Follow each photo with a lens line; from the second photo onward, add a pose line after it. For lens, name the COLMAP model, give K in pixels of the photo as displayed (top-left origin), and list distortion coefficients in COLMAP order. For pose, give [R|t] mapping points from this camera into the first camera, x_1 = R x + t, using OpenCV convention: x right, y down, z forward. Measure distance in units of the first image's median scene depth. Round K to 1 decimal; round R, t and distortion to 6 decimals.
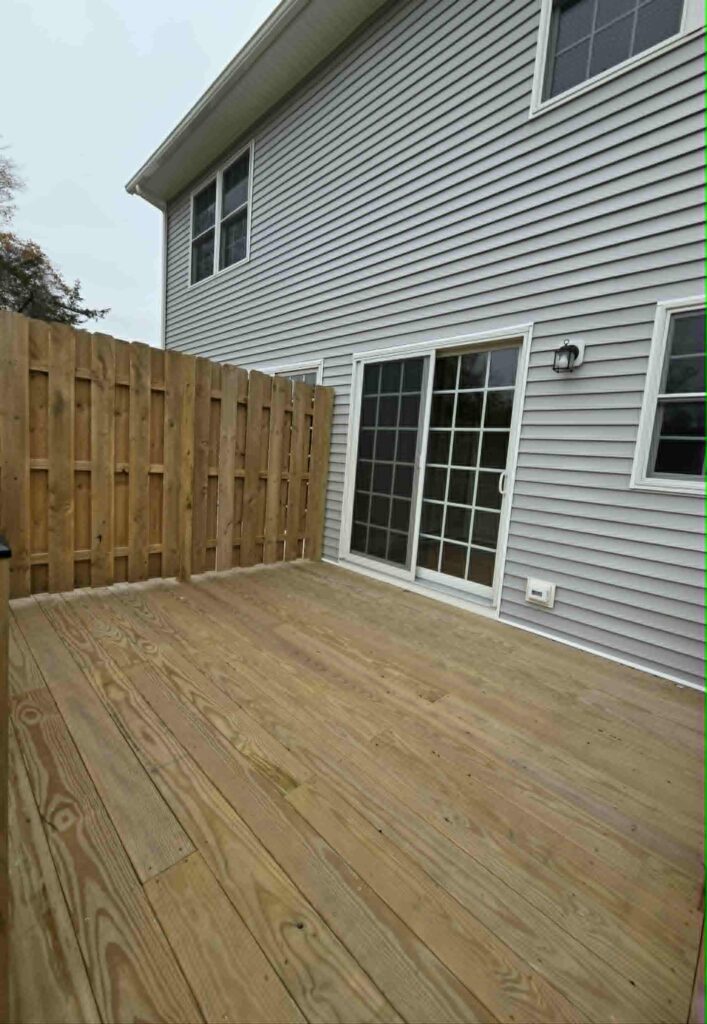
lens RADIAL K [[437.4, 0, 357.8], [0, 437.4, 514.5], [0, 0, 1]] dist [0.003775, 0.000139]
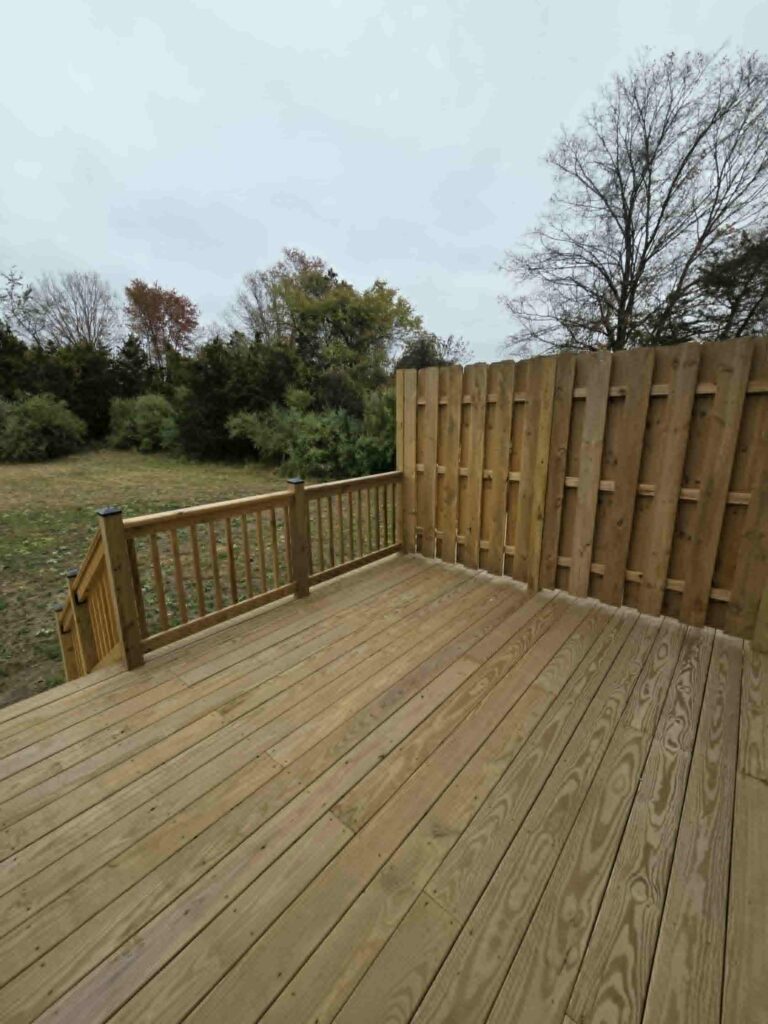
lens RADIAL K [[410.2, 0, 380.5], [0, 410.2, 509.4], [0, 0, 1]] dist [0.000985, -0.000333]
pose [[0.056899, 0.142329, -0.988183, 0.496316], [-0.106001, 0.985053, 0.135775, -0.122939], [0.992737, 0.097023, 0.071135, 0.600833]]
